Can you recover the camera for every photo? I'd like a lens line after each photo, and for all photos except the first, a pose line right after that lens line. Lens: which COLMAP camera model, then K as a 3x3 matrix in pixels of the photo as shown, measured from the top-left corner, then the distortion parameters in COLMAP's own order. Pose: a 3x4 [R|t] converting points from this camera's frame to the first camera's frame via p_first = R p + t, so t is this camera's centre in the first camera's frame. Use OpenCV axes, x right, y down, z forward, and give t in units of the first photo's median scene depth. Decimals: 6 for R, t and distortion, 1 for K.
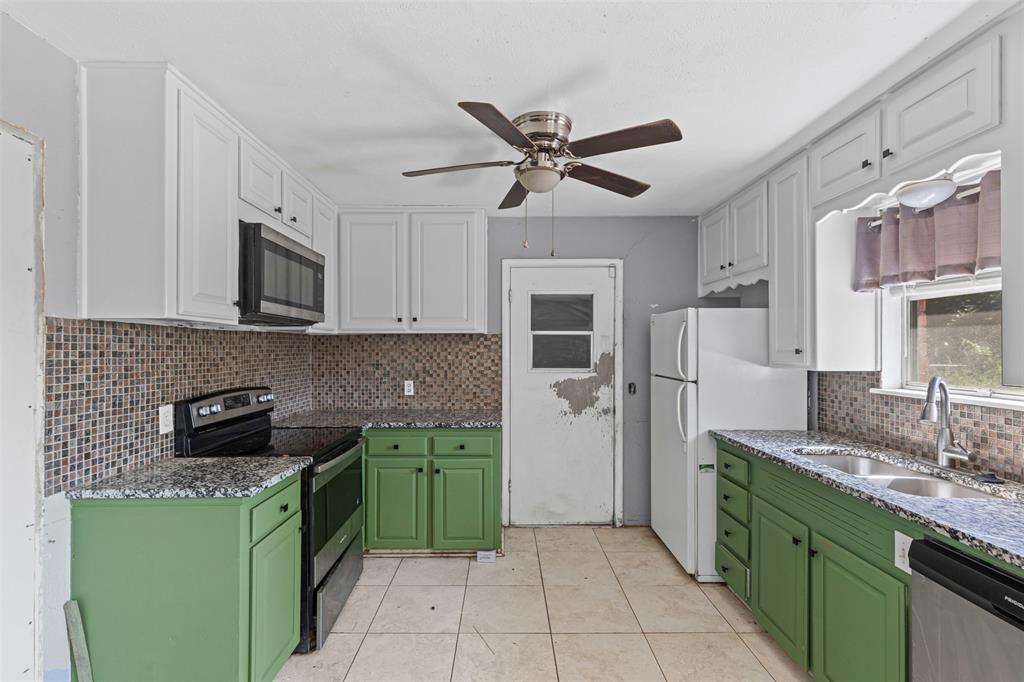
lens RADIAL K [[477.0, 0, 500.4], [0, 477.0, 344.7], [0, 0, 1]] dist [0.013524, -0.002636]
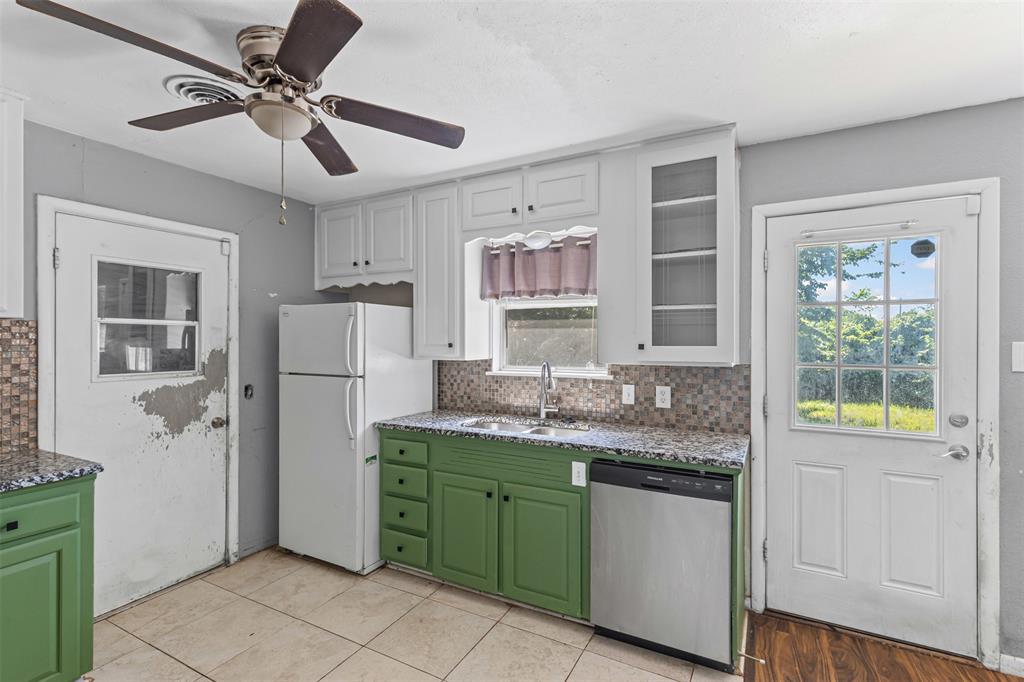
lens RADIAL K [[477.0, 0, 520.4], [0, 477.0, 340.7], [0, 0, 1]] dist [0.013524, -0.002636]
pose [[0.457352, -0.000046, 0.889286, -0.334364], [-0.002564, 0.999996, 0.001371, 0.000301], [-0.889282, -0.002907, 0.457350, 0.251376]]
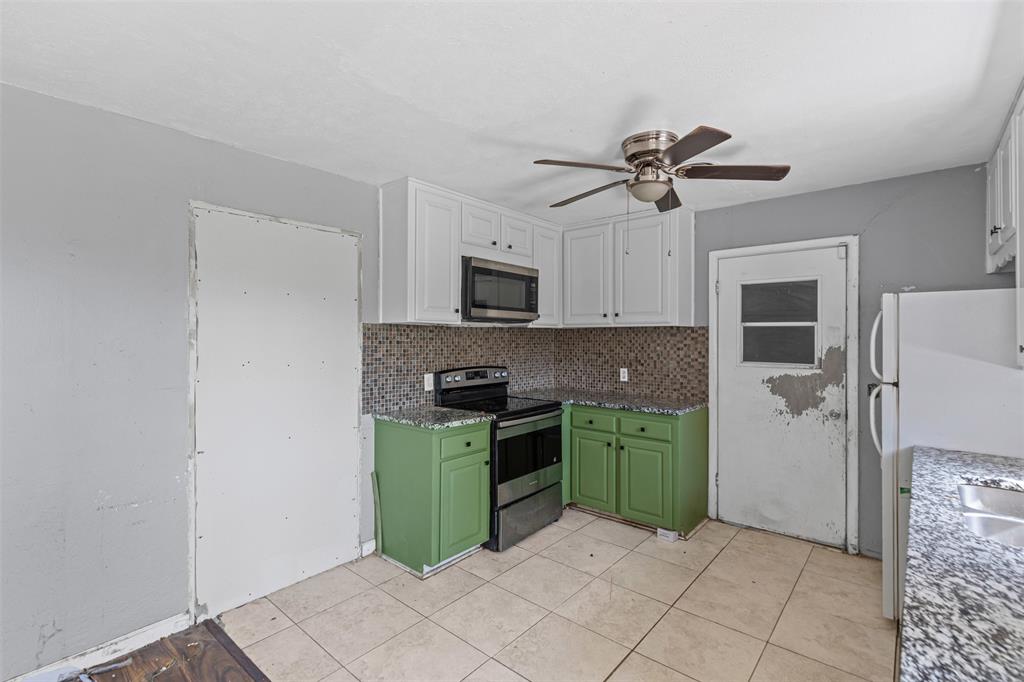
lens RADIAL K [[477.0, 0, 508.8], [0, 477.0, 332.7], [0, 0, 1]] dist [0.013524, -0.002636]
pose [[0.756195, -0.001994, -0.654343, 0.450314], [-0.000365, 0.999994, -0.003470, -0.006700], [0.654346, 0.002863, 0.756190, -0.047318]]
